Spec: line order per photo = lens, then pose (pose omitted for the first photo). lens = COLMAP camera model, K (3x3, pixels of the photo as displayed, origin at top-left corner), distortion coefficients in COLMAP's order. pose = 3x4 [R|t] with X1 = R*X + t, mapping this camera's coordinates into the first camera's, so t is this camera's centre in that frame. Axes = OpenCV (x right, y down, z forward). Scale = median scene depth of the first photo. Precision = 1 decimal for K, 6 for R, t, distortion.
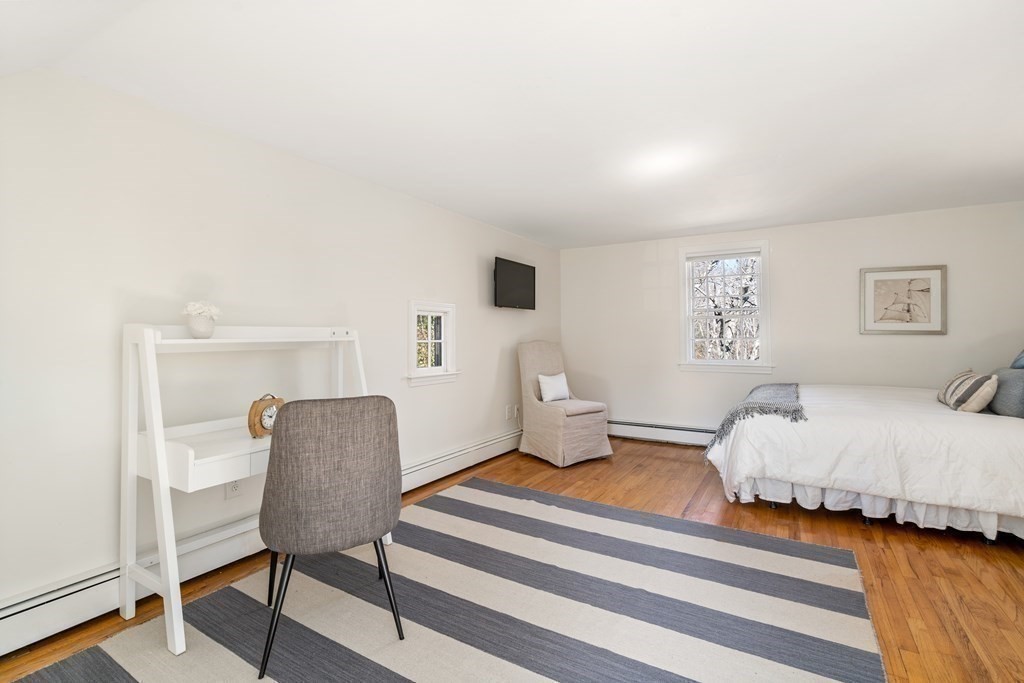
lens RADIAL K [[470.1, 0, 509.2], [0, 470.1, 346.1], [0, 0, 1]] dist [-0.002709, 0.000465]
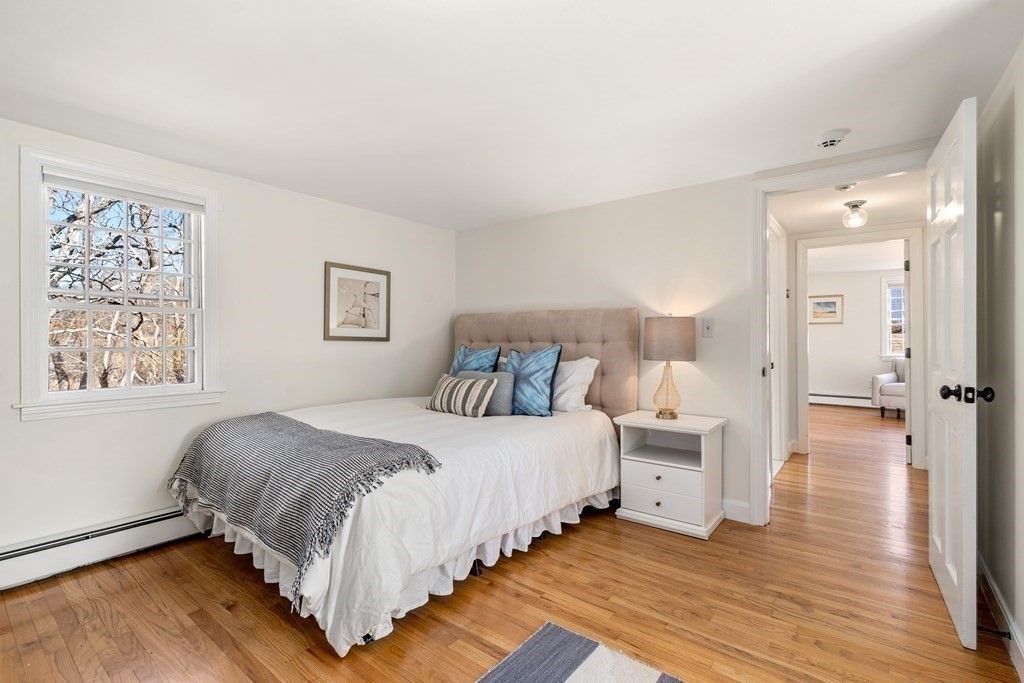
lens RADIAL K [[470.1, 0, 509.2], [0, 470.1, 346.1], [0, 0, 1]] dist [-0.002709, 0.000465]
pose [[0.133024, -0.010701, 0.991055, -0.025637], [0.023702, 0.999690, 0.007613, -0.015907], [-0.990829, 0.022478, 0.133236, 0.616266]]
